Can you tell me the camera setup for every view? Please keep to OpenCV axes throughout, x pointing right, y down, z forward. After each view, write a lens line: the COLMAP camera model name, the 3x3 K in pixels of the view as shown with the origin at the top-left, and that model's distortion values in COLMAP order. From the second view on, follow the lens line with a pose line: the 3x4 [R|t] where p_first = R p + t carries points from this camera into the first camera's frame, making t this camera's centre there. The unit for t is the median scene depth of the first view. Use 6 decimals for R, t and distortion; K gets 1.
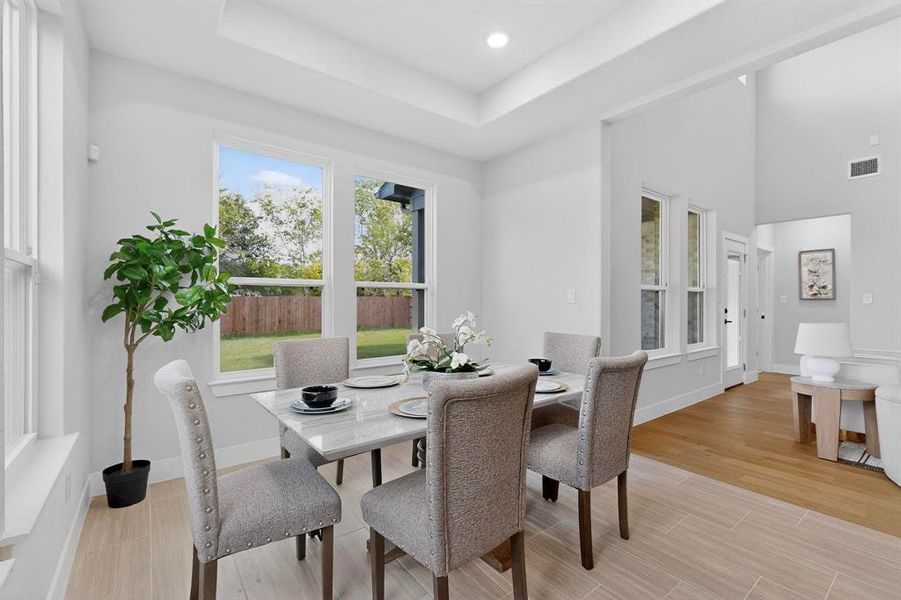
lens RADIAL K [[395.6, 0, 451.4], [0, 395.6, 302.3], [0, 0, 1]] dist [-0.002626, 0.000266]
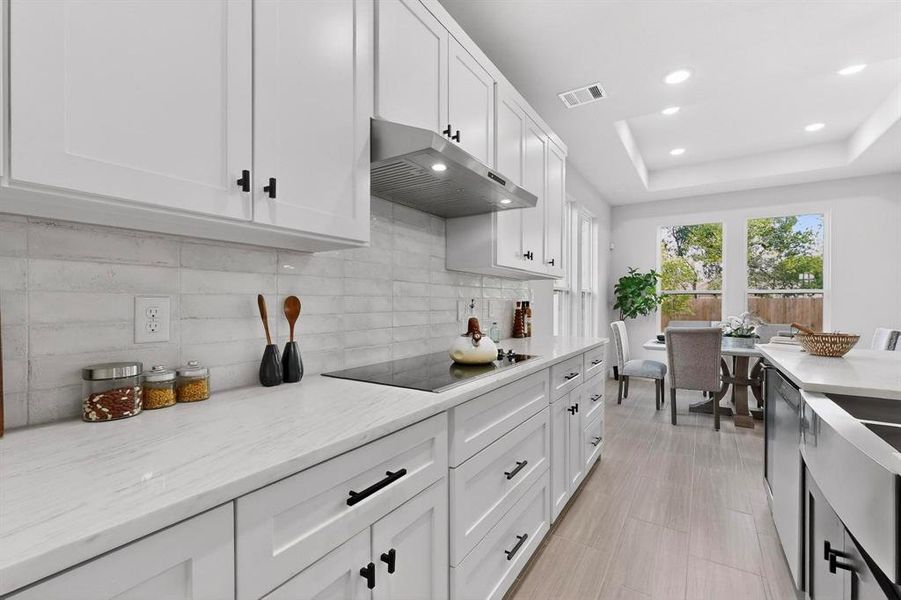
lens RADIAL K [[395.6, 0, 451.4], [0, 395.6, 302.3], [0, 0, 1]] dist [-0.002626, 0.000266]
pose [[0.338718, 0.001629, -0.940886, 1.175428], [-0.004465, 0.999990, 0.000124, 0.000714], [0.940877, 0.004160, 0.338722, -0.874251]]
